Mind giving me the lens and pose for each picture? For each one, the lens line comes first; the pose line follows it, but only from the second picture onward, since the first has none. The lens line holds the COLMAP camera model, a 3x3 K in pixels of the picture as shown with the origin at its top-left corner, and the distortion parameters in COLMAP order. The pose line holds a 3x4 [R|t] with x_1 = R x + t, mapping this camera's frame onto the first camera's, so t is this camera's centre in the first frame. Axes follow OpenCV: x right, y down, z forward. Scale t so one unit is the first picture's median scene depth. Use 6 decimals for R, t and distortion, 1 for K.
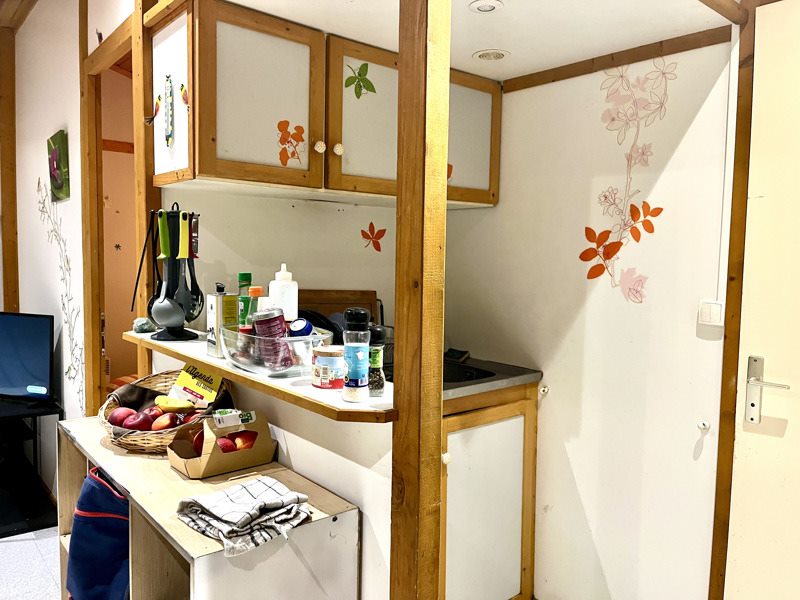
lens RADIAL K [[611.2, 0, 403.2], [0, 611.2, 296.6], [0, 0, 1]] dist [0.031992, -0.005448]
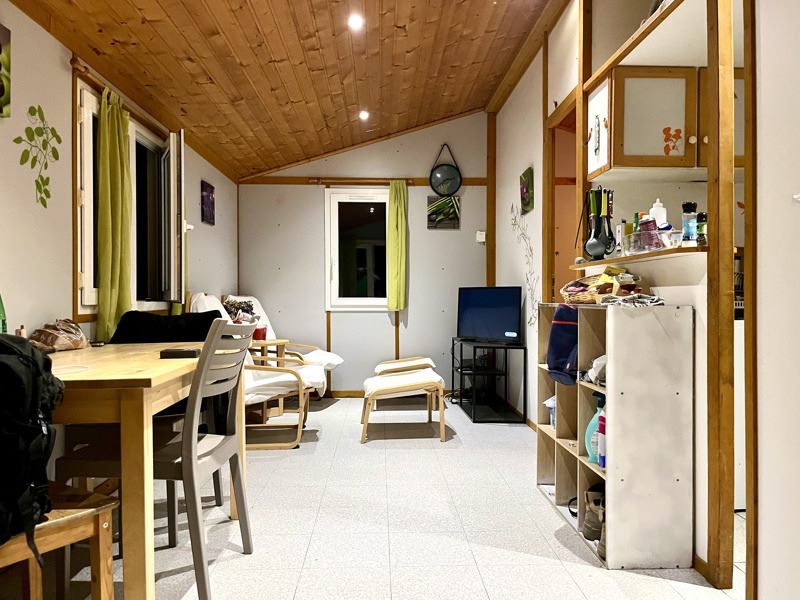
lens RADIAL K [[611.2, 0, 402.7], [0, 611.2, 301.7], [0, 0, 1]] dist [0.031992, -0.005448]
pose [[0.789634, -0.016959, -0.613344, 0.239264], [-0.027361, 0.997650, -0.062810, 0.287220], [0.612968, 0.066379, 0.787315, -0.661142]]
